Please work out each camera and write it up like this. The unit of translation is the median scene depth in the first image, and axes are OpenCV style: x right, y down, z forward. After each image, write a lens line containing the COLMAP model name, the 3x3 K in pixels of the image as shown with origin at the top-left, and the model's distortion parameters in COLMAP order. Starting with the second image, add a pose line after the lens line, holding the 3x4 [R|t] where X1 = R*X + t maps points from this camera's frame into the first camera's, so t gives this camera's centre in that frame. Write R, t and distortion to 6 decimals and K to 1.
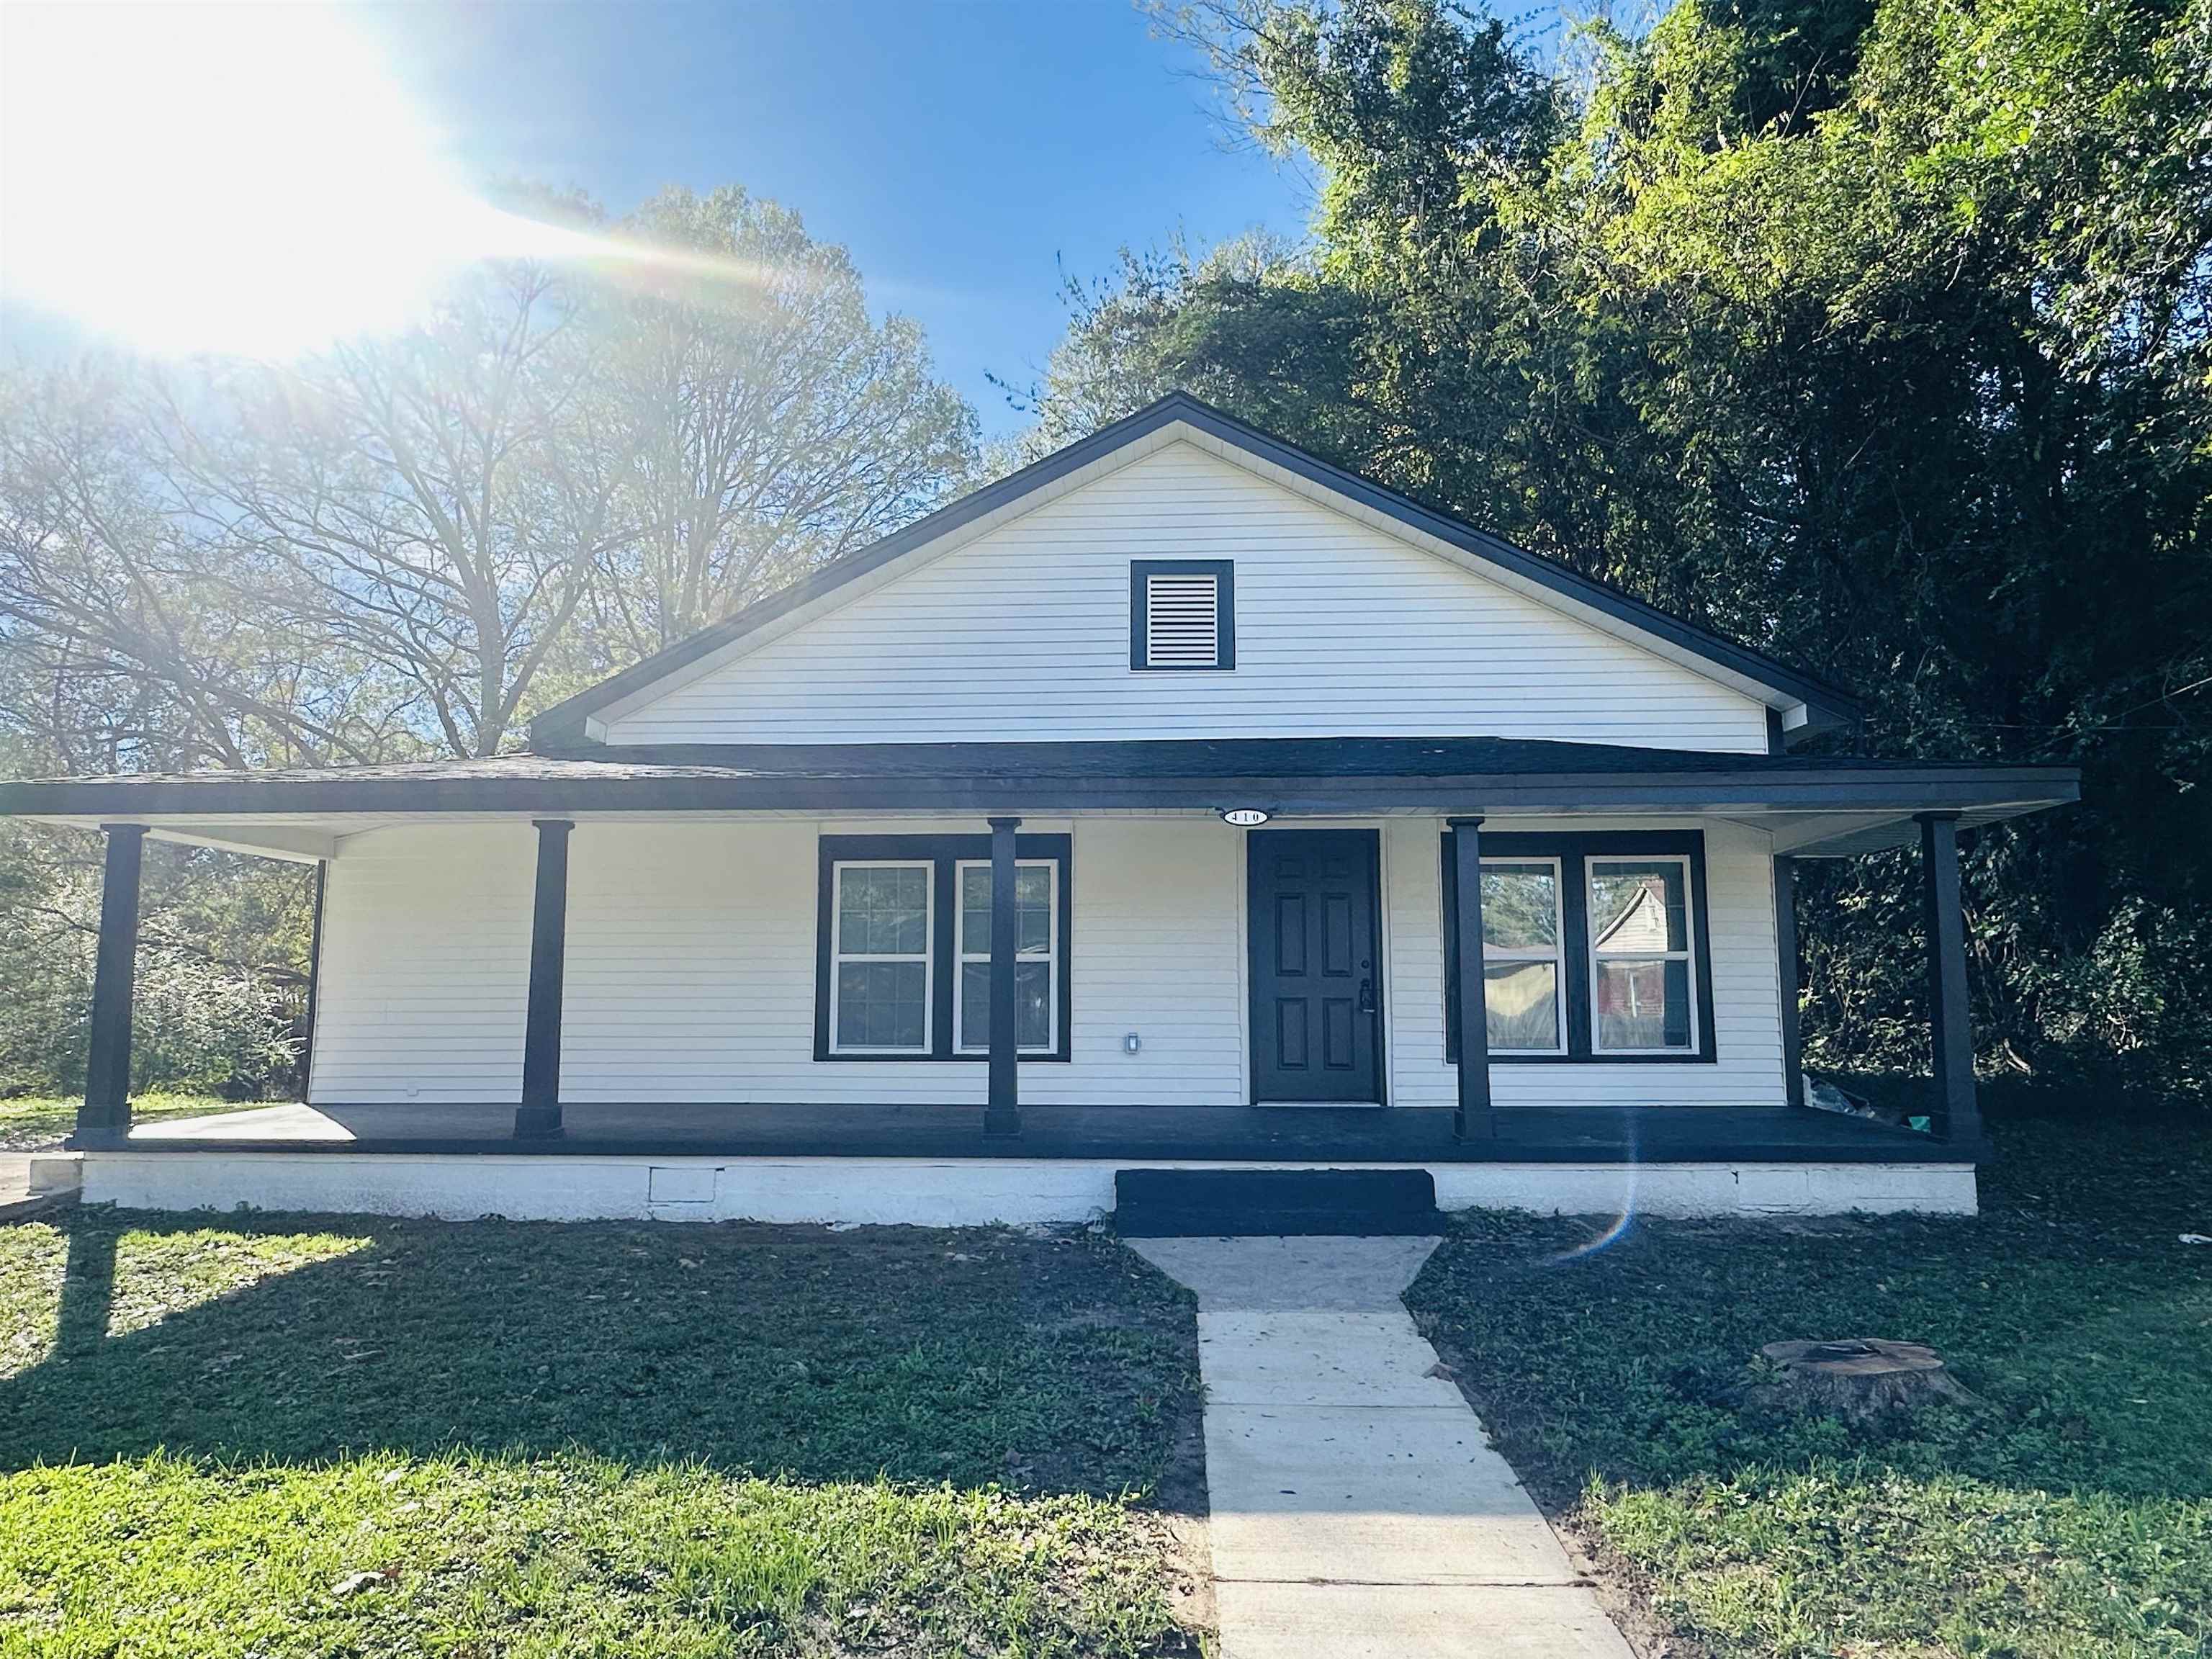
lens RADIAL K [[1361.9, 0, 1106.0], [0, 1361.9, 829.5], [0, 0, 1]] dist [-0.000594, -0.000972]
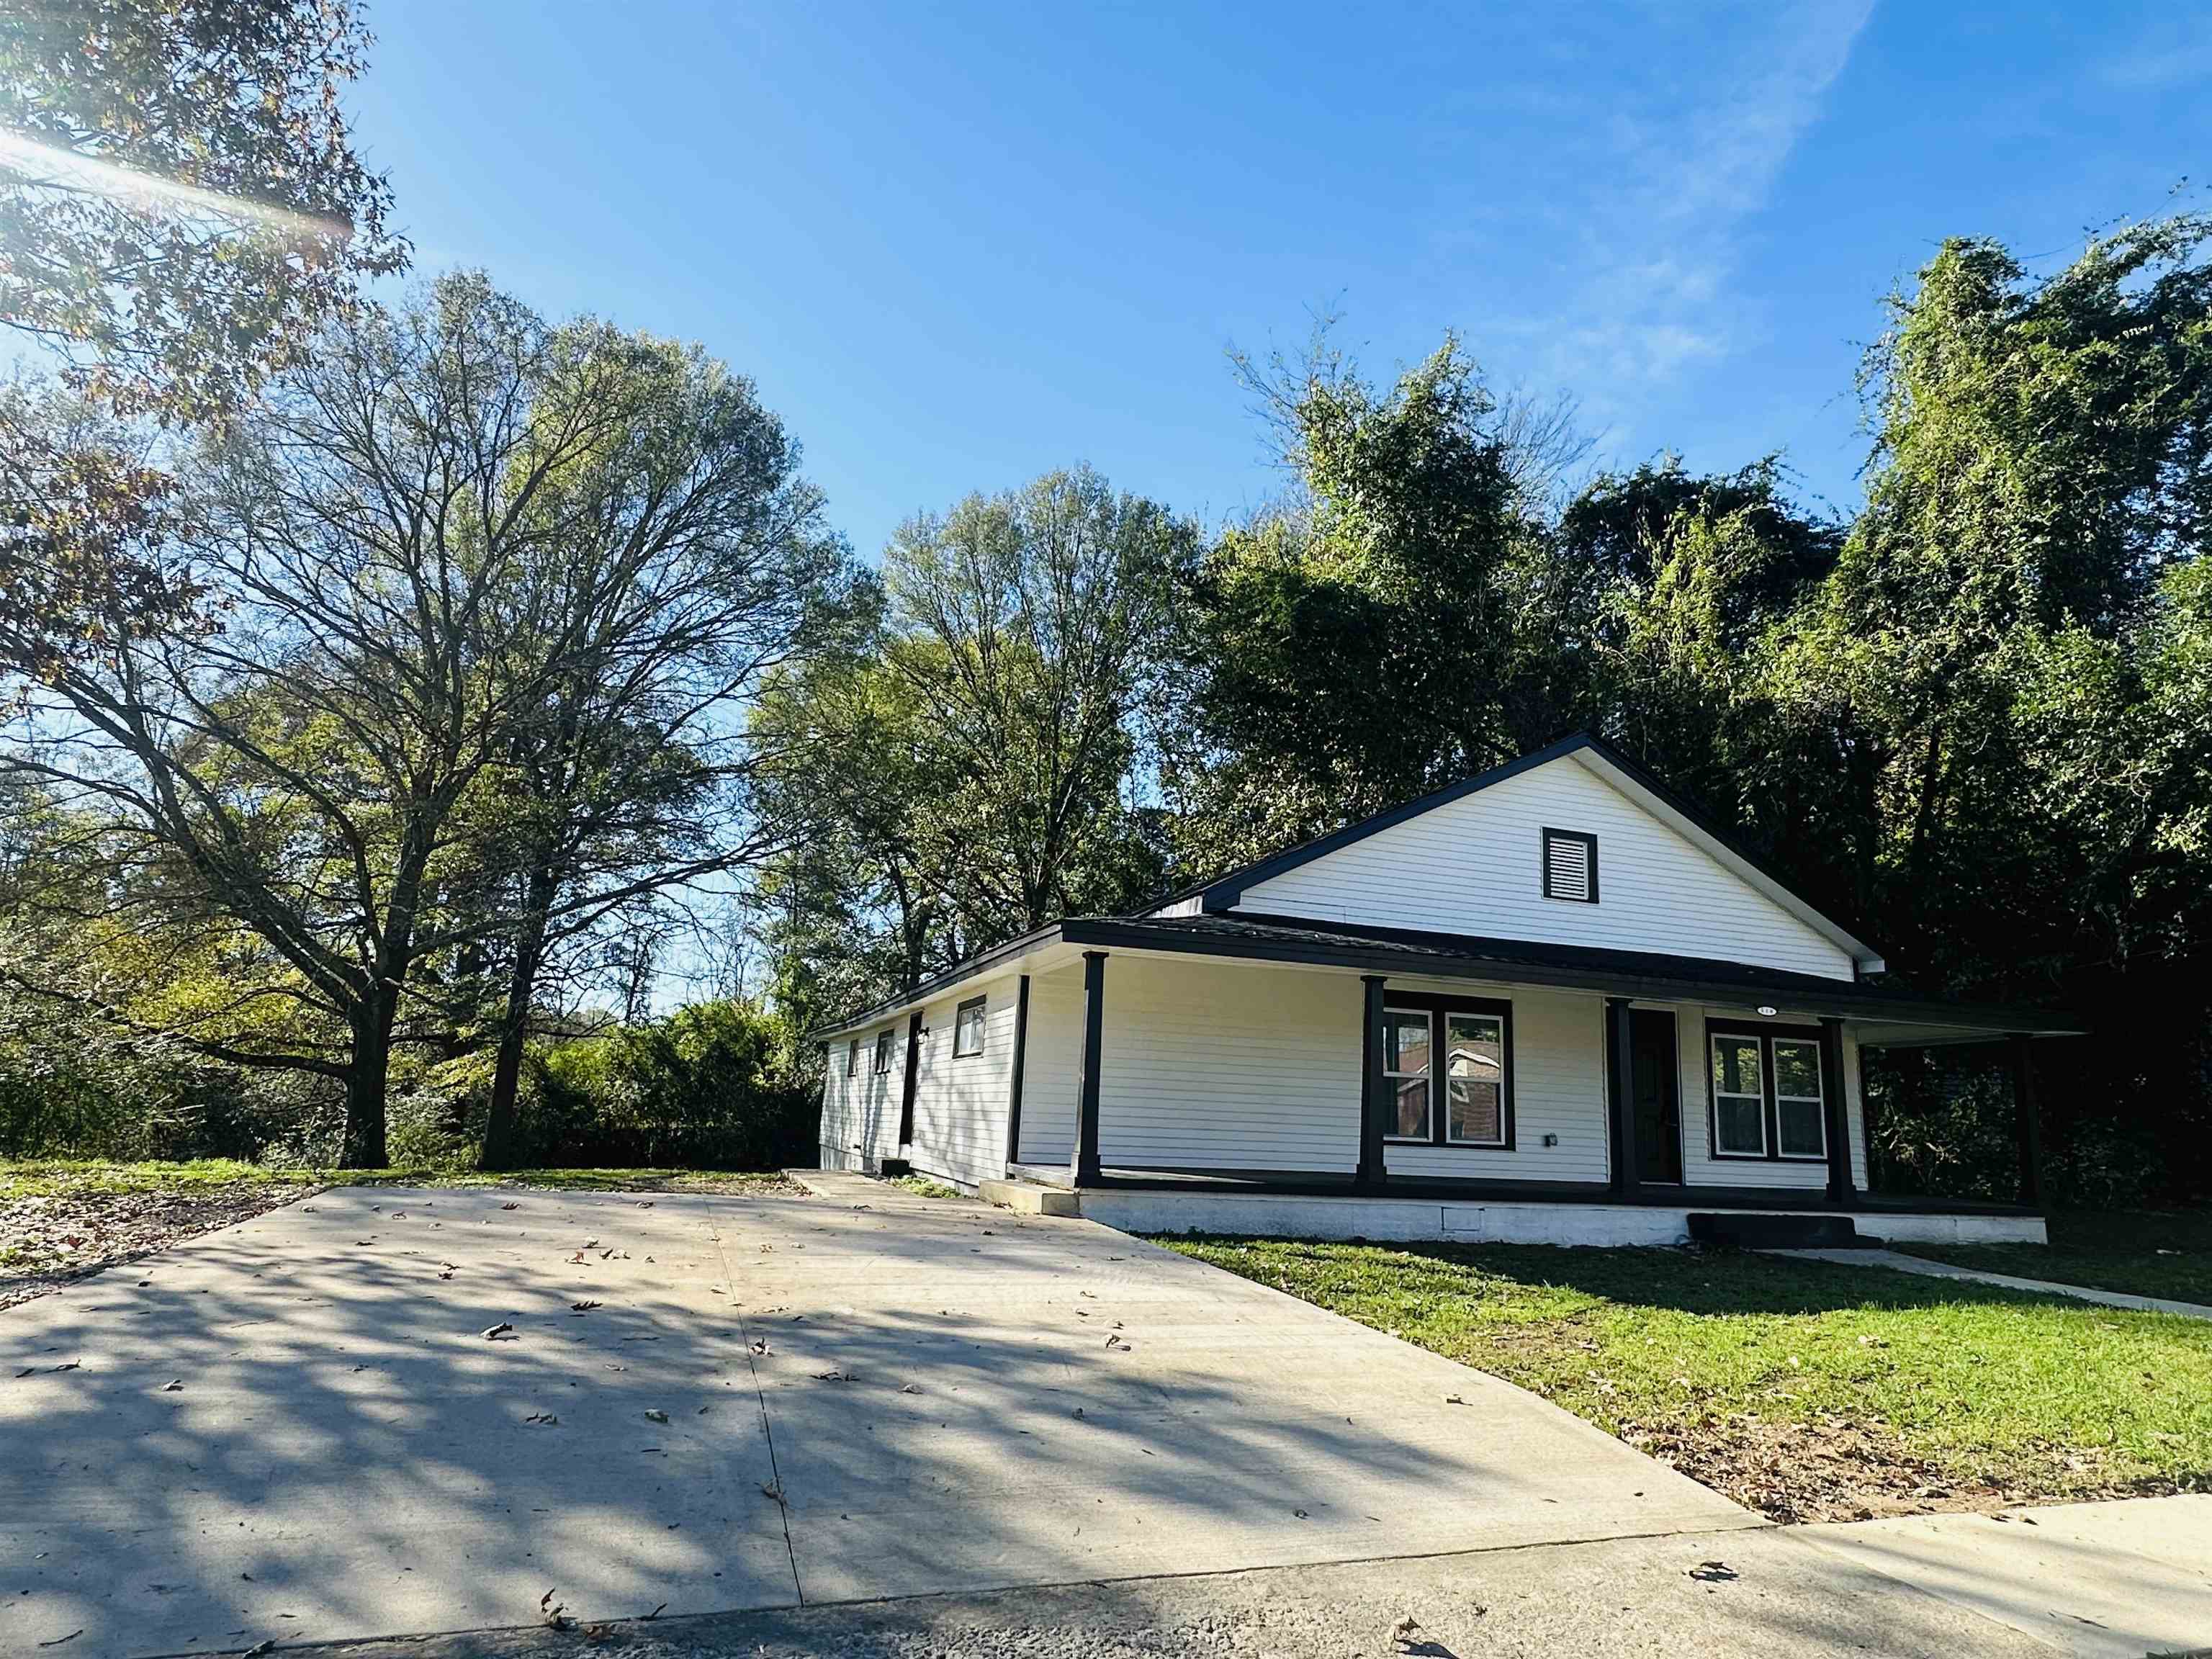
lens RADIAL K [[1286.9, 0, 1094.0], [0, 1286.9, 829.9], [0, 0, 1]] dist [-0.003358, 0.002076]
pose [[0.935177, 0.119454, 0.333430, -0.976567], [-0.087587, 0.990167, -0.109079, 0.012698], [-0.343181, 0.072804, 0.936443, -0.213299]]
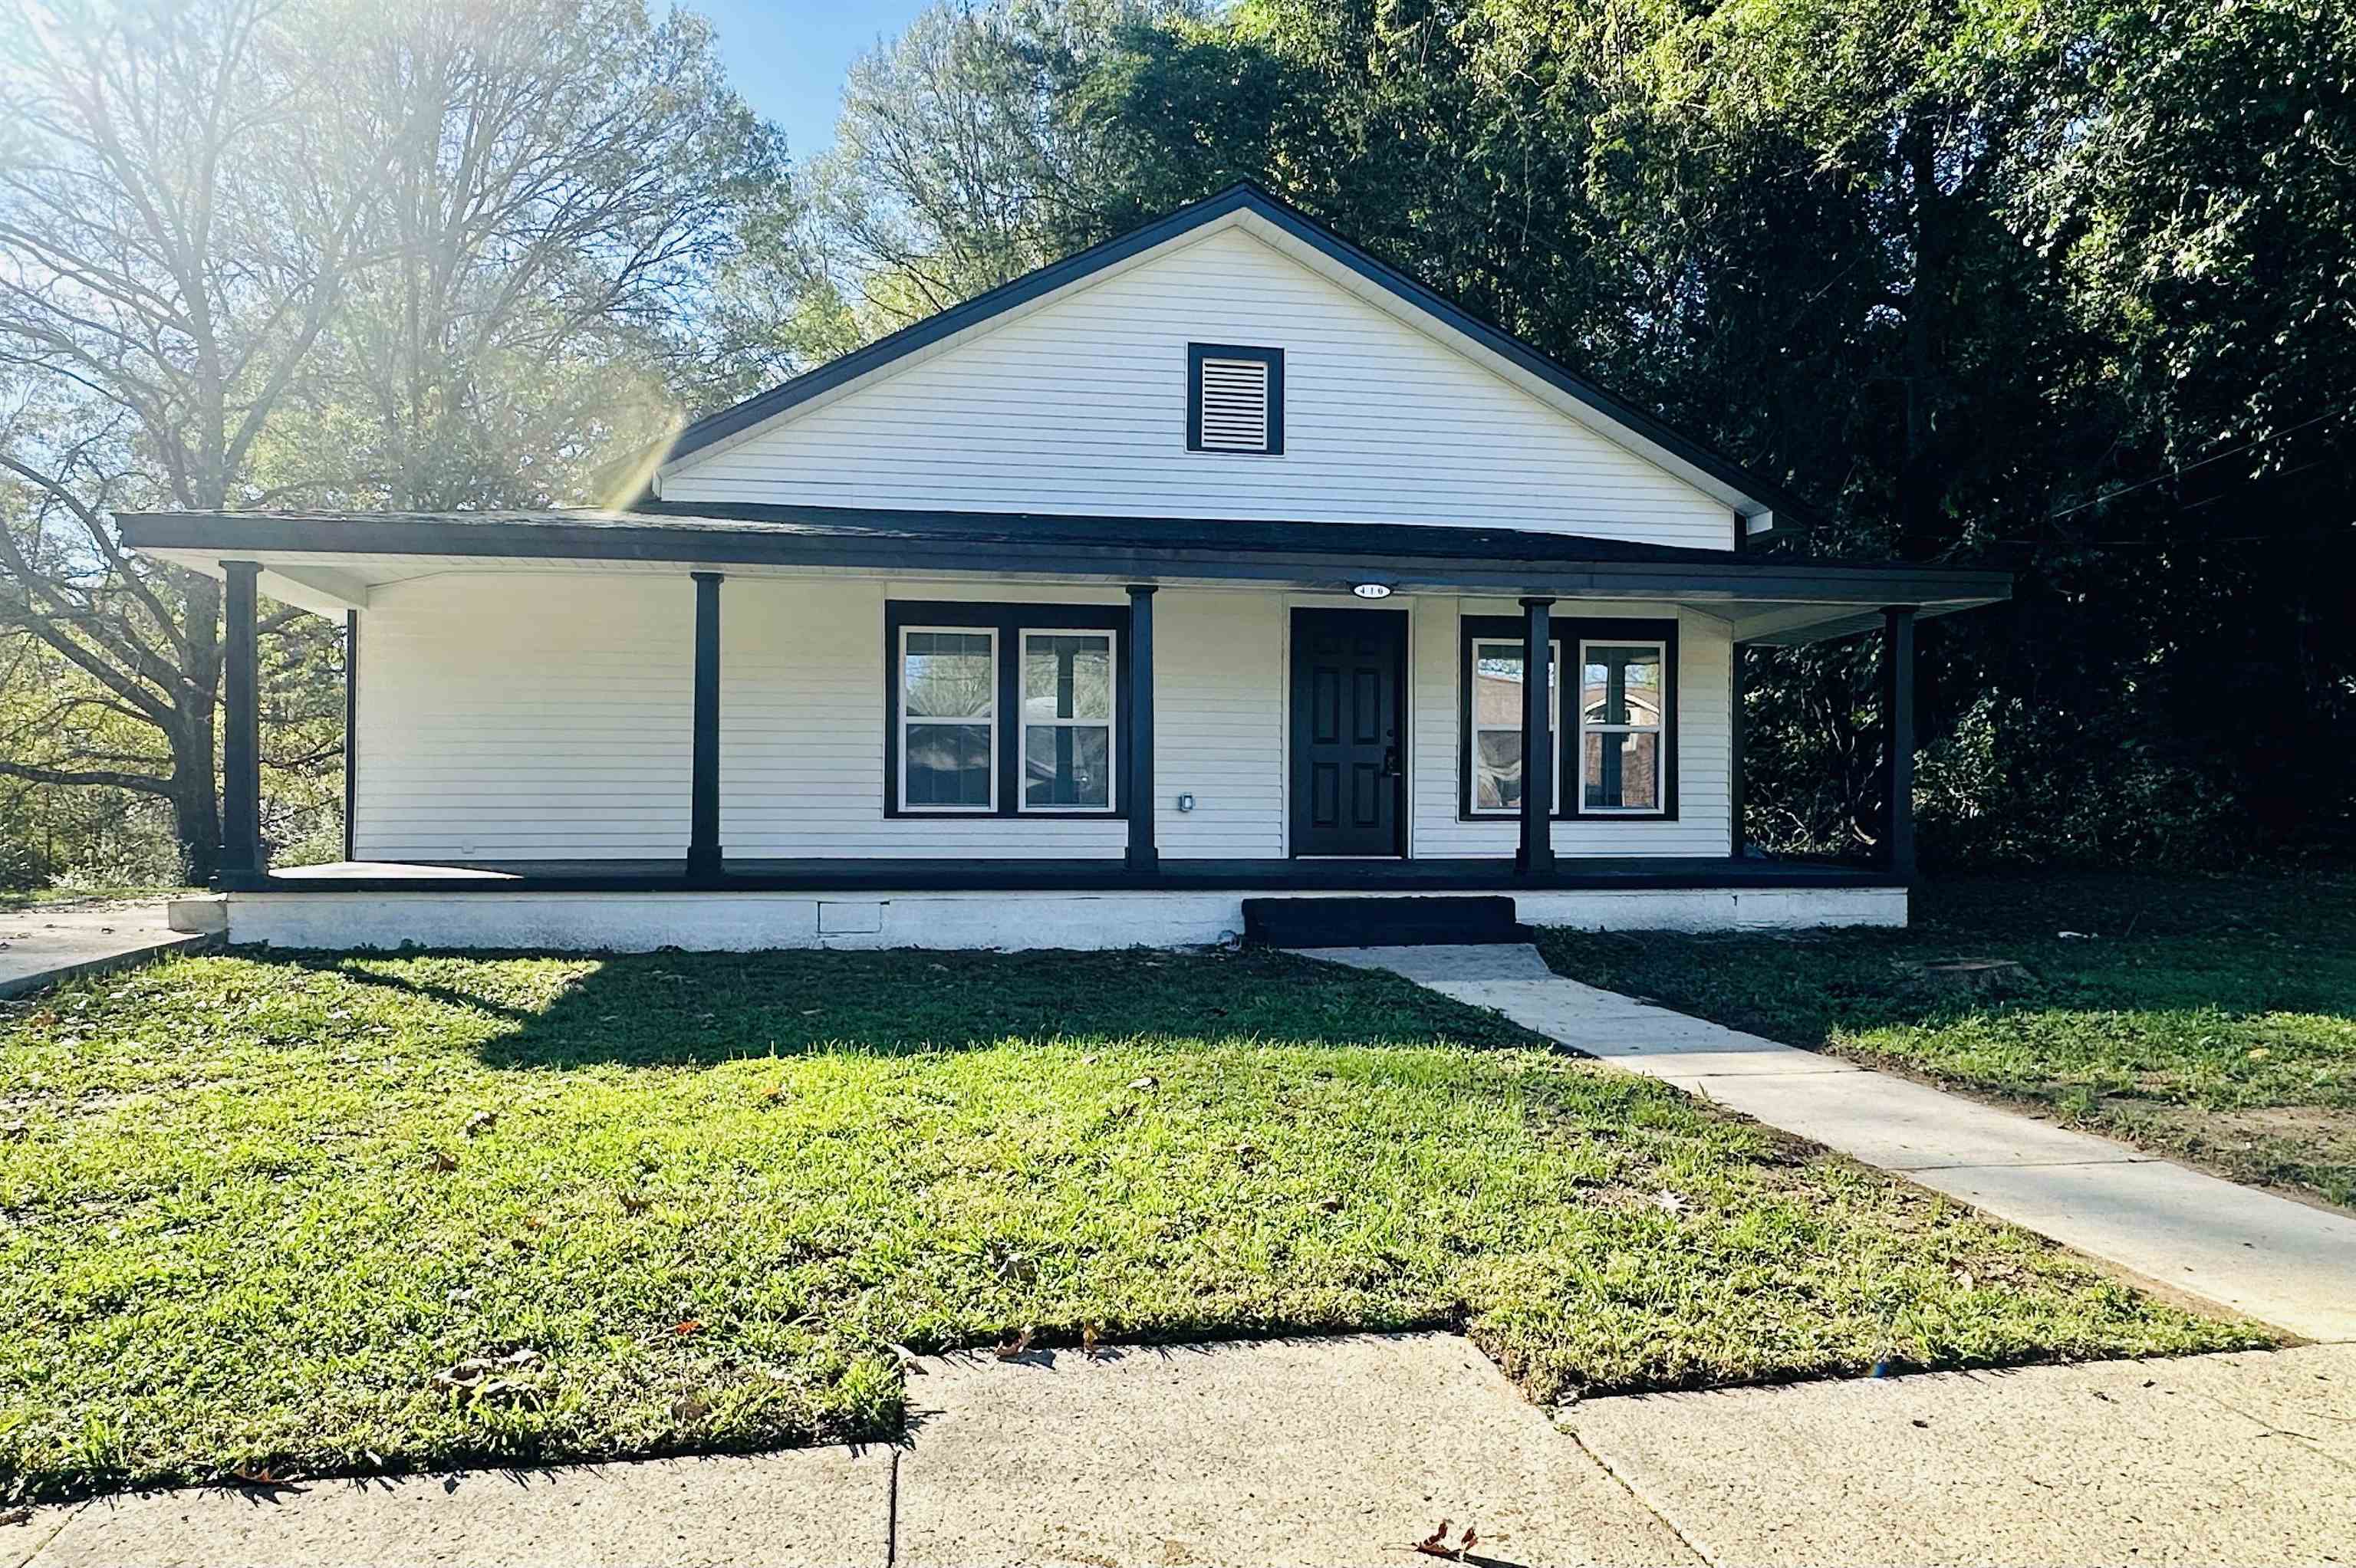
lens RADIAL K [[1502.9, 0, 1127.0], [0, 1502.9, 804.2], [0, 0, 1]] dist [-0.007170, -0.002186]
pose [[0.980865, 0.005036, 0.194625, -0.253426], [-0.028141, 0.992835, 0.116134, 0.020637], [-0.192646, -0.119389, 0.973978, -0.151145]]
